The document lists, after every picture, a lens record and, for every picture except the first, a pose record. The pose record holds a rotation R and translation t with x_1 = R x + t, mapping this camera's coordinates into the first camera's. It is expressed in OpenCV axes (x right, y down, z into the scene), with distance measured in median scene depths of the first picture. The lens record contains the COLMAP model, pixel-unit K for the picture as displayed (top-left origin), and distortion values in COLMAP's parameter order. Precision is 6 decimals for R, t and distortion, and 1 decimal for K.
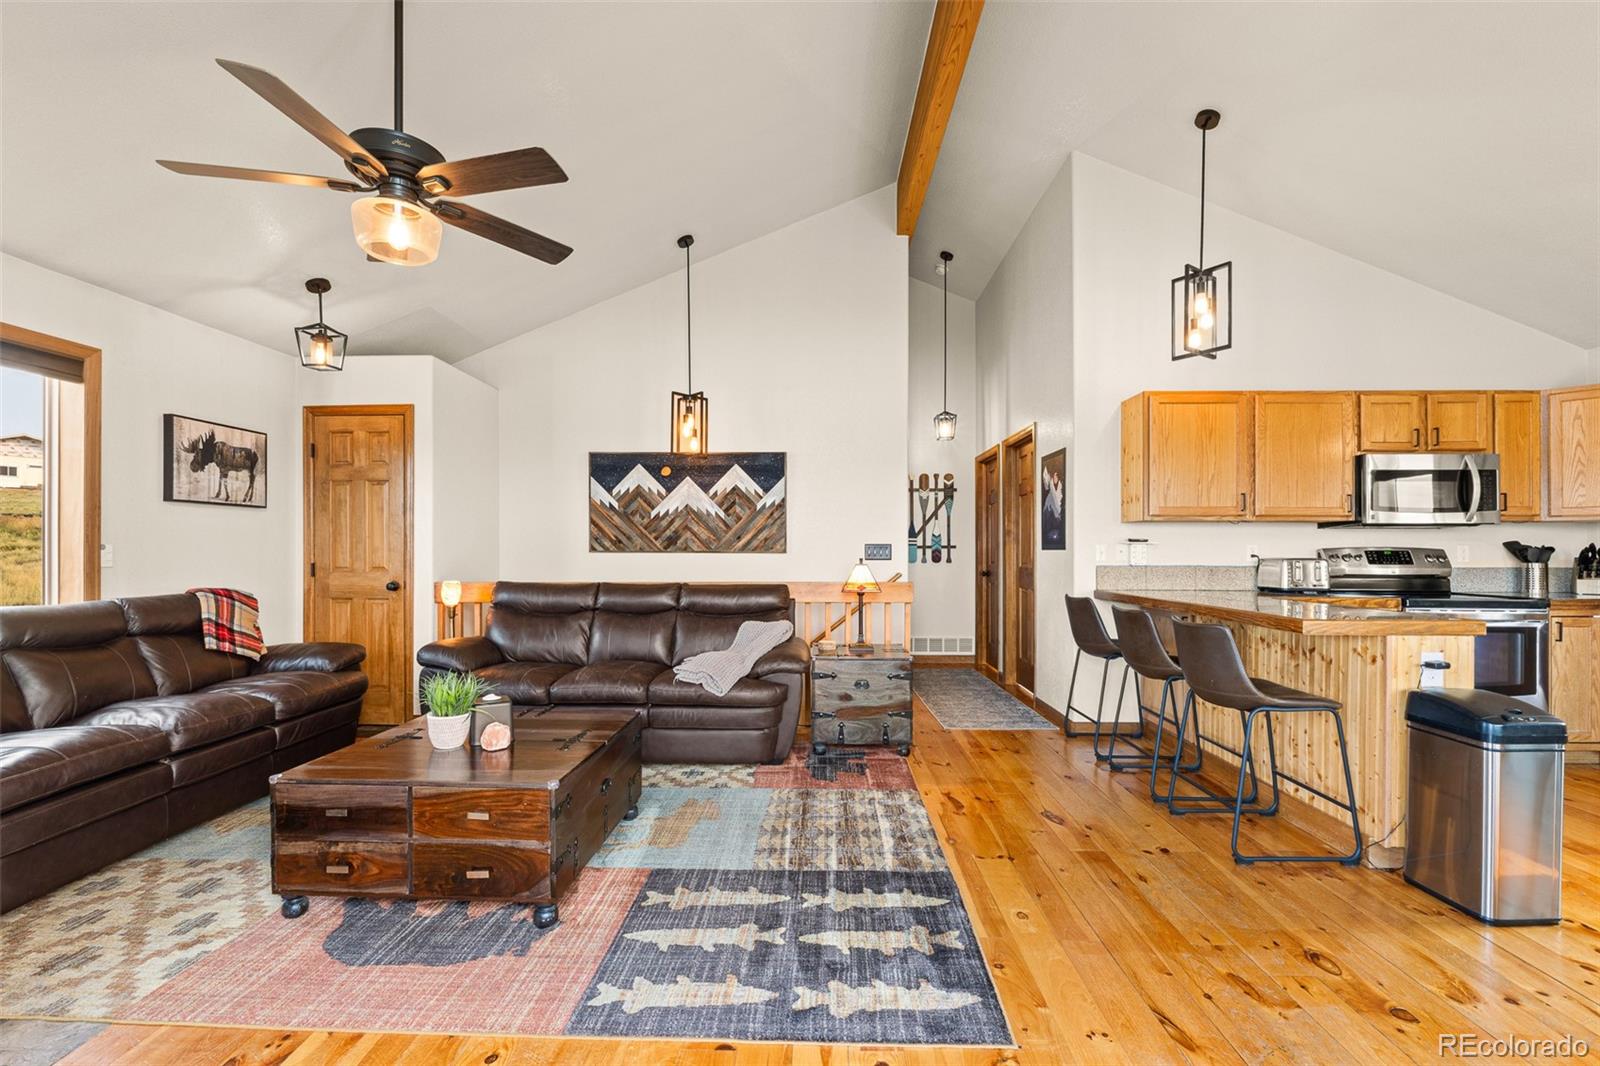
lens RADIAL K [[676.1, 0, 802.4], [0, 676.1, 550.9], [0, 0, 1]] dist [-0.007814, -0.000383]
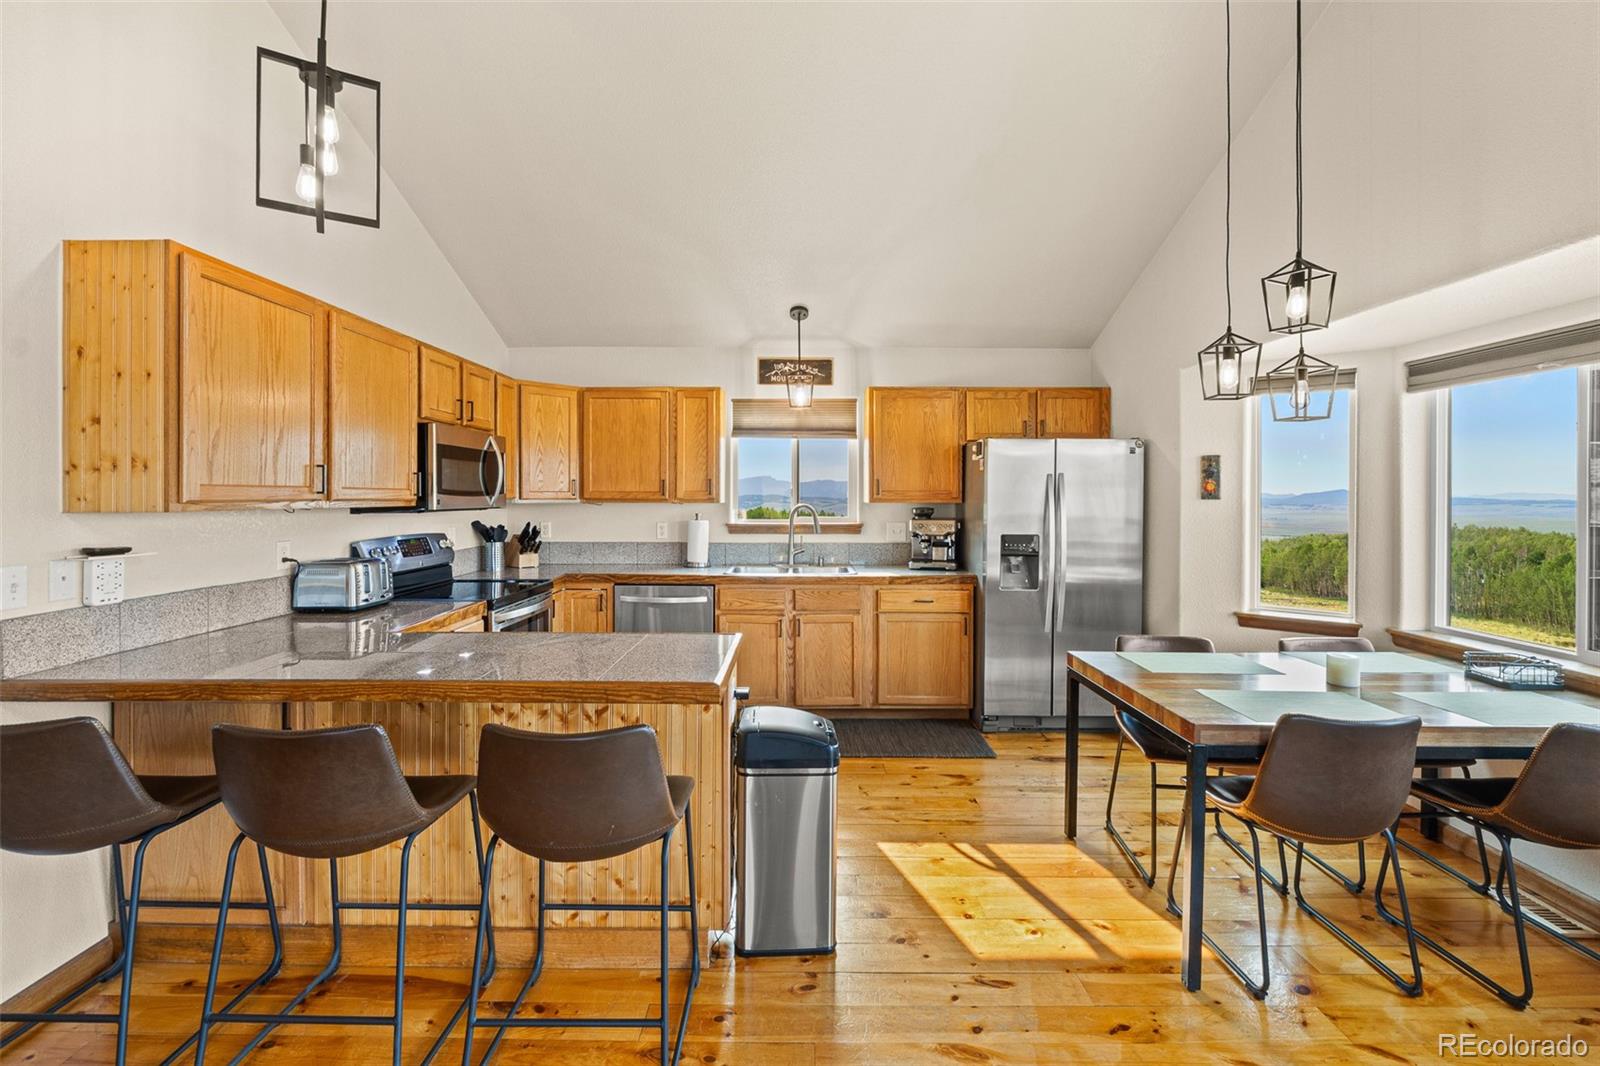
lens RADIAL K [[683.9, 0, 796.0], [0, 683.9, 497.1], [0, 0, 1]] dist [-0.007792, -0.000539]
pose [[-0.017160, -0.004357, 0.999843, 0.022464], [0.001211, 0.999990, 0.004379, -0.059003], [-0.999852, 0.001286, -0.017155, 0.581983]]
